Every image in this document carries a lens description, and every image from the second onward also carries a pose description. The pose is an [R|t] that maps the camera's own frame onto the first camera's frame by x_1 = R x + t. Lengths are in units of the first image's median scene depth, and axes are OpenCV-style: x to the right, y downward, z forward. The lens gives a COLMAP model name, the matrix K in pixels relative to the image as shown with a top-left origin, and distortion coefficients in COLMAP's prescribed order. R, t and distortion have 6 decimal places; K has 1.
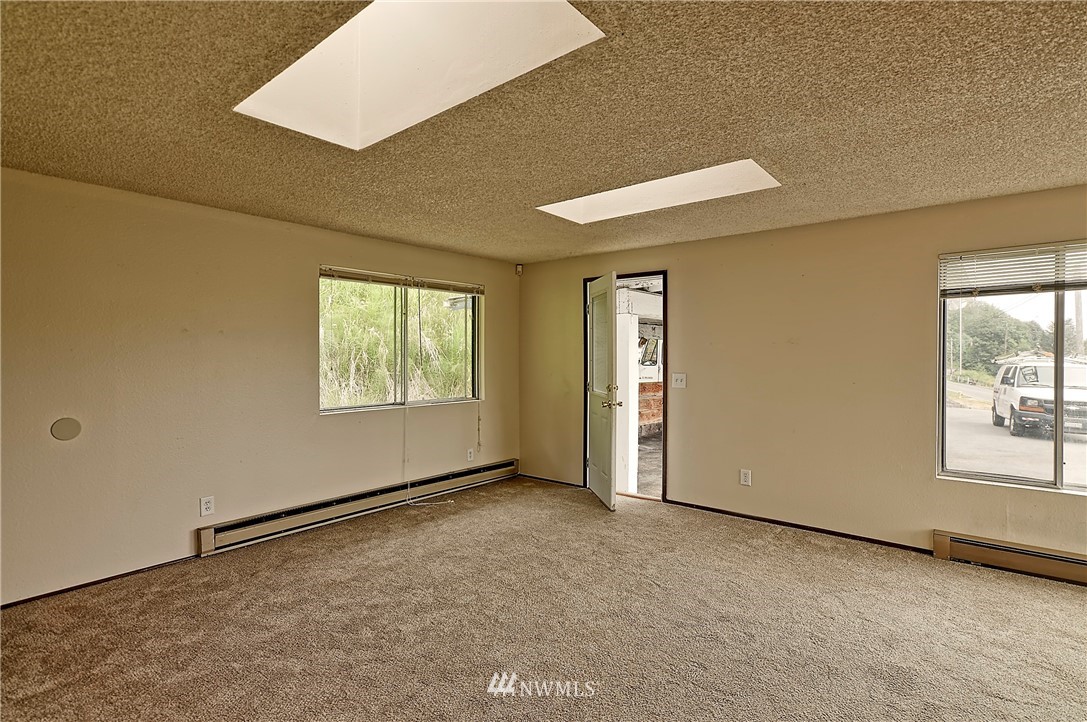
lens RADIAL K [[525.6, 0, 543.5], [0, 525.6, 361.0], [0, 0, 1]] dist [-0.002080, -0.000057]
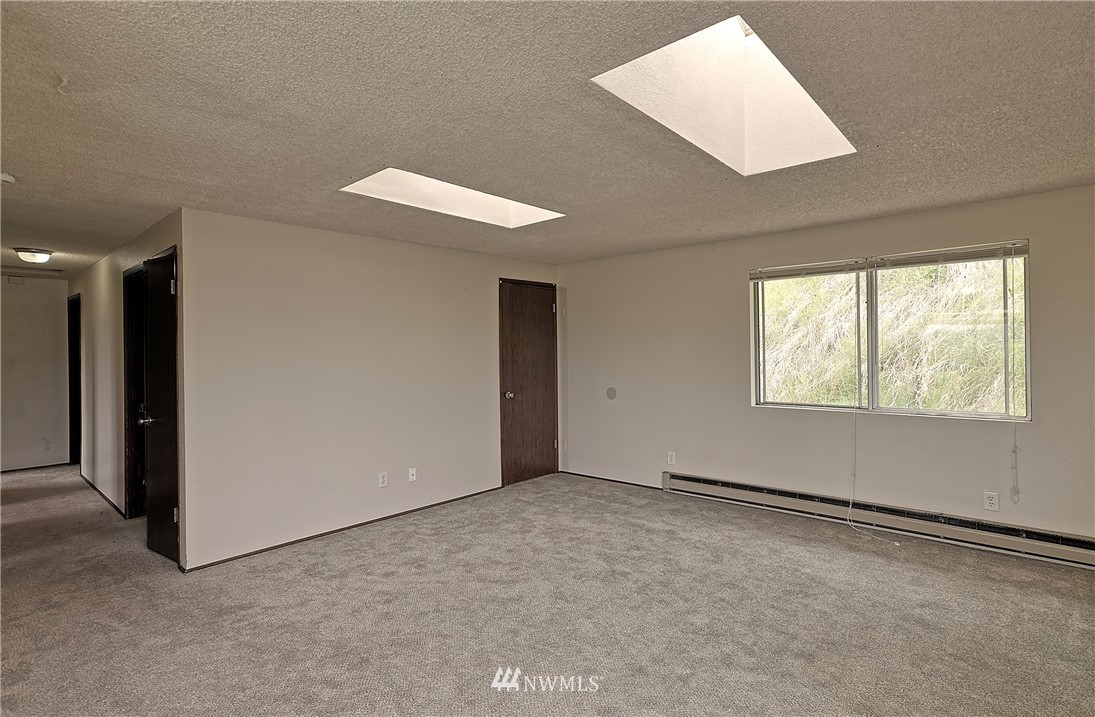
lens RADIAL K [[533.8, 0, 560.4], [0, 533.8, 353.6], [0, 0, 1]] dist [-0.002723, -0.000326]
pose [[-0.024320, -0.001235, -0.999703, 0.656989], [-0.002410, 0.999996, -0.001177, -0.006425], [0.999701, 0.002381, -0.024323, 0.576501]]
